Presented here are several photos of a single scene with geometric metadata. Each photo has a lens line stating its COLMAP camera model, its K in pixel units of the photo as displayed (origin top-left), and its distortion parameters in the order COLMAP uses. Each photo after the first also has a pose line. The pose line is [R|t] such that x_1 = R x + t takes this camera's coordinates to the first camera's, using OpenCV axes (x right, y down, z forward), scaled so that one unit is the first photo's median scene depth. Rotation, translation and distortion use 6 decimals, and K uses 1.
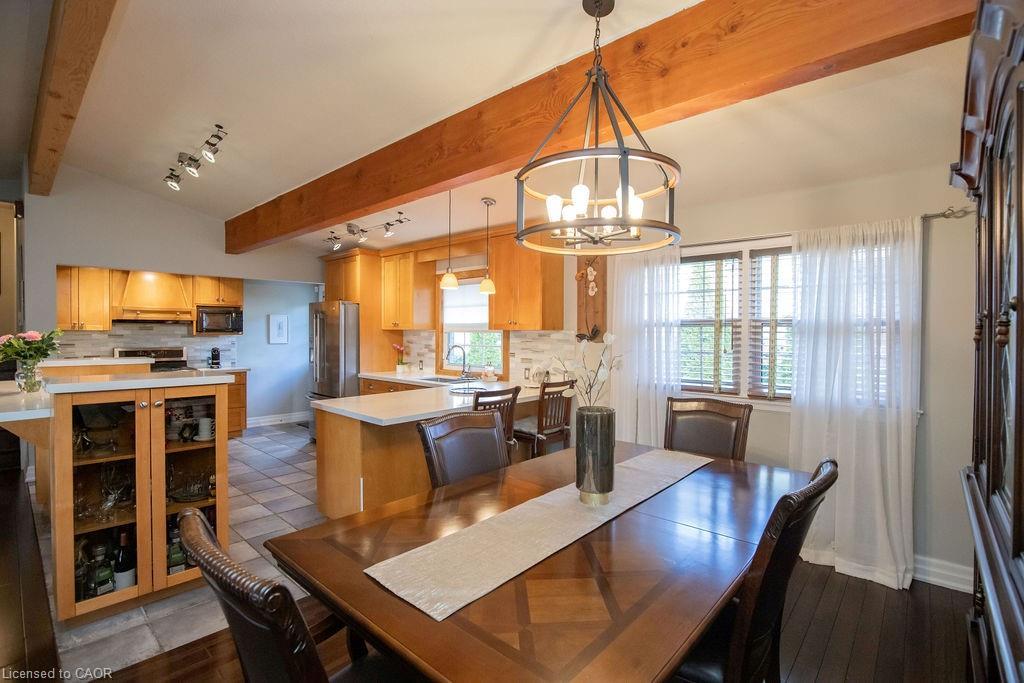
lens RADIAL K [[469.8, 0, 525.2], [0, 469.8, 341.0], [0, 0, 1]] dist [-0.031446, 0.001745]
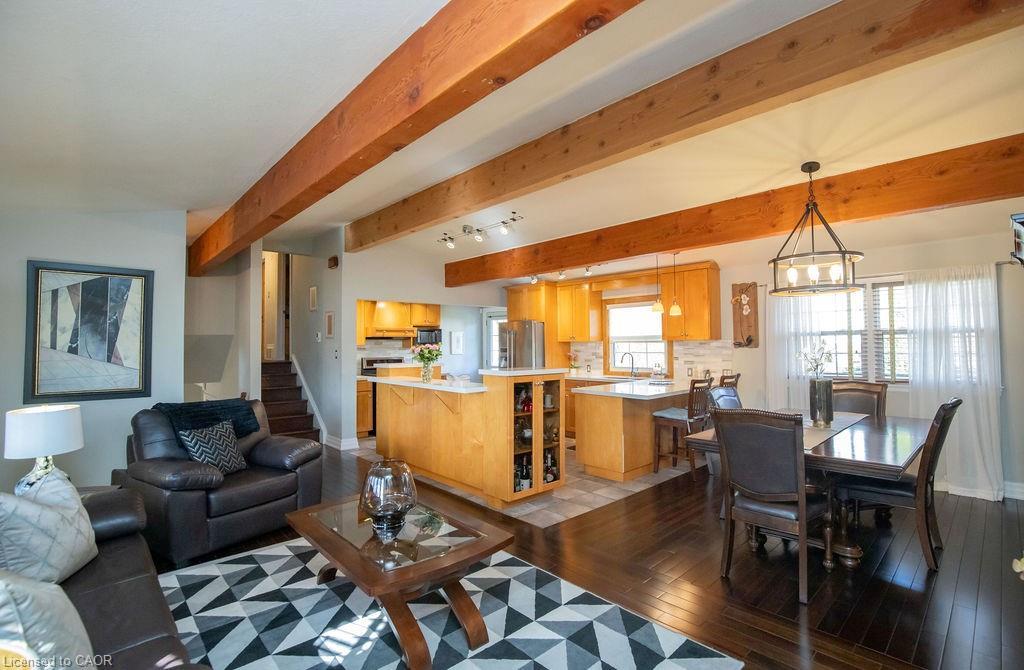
lens RADIAL K [[471.3, 0, 521.5], [0, 471.3, 330.2], [0, 0, 1]] dist [-0.035600, 0.005498]
pose [[0.995045, -0.017547, -0.097865, -0.481207], [0.012698, 0.998670, -0.049962, 0.014054], [0.098612, 0.048472, 0.993945, -0.561249]]
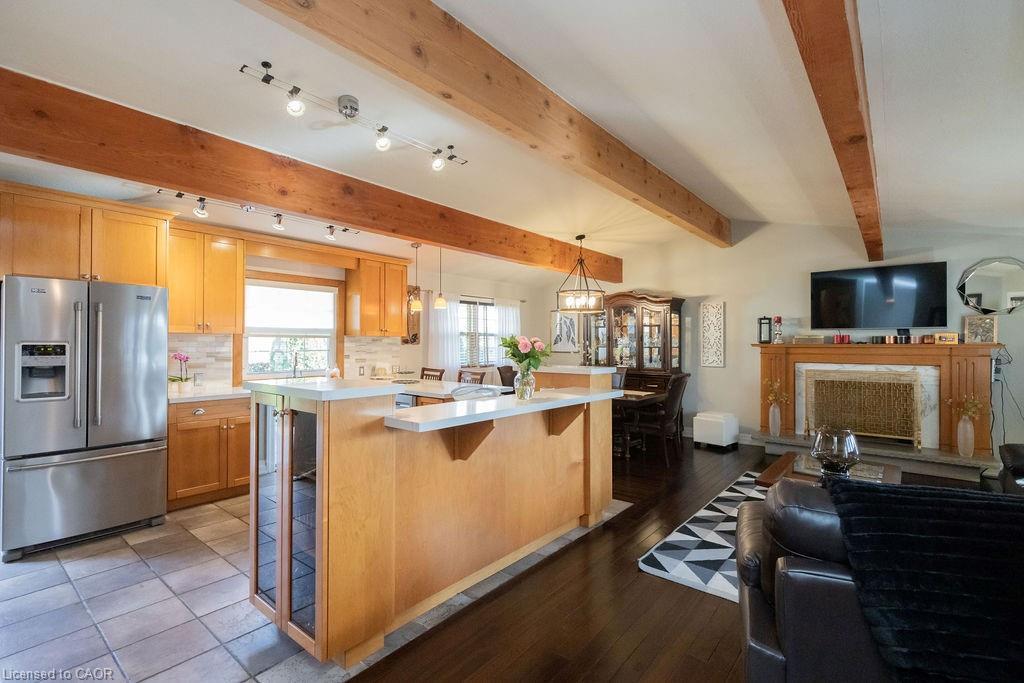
lens RADIAL K [[462.9, 0, 521.8], [0, 462.9, 341.0], [0, 0, 1]] dist [-0.000710, 0.000447]
pose [[-0.034774, -0.004747, 0.999384, -1.725765], [0.013362, 0.999897, 0.005214, -0.014800], [-0.999306, 0.013535, -0.034707, 0.858242]]
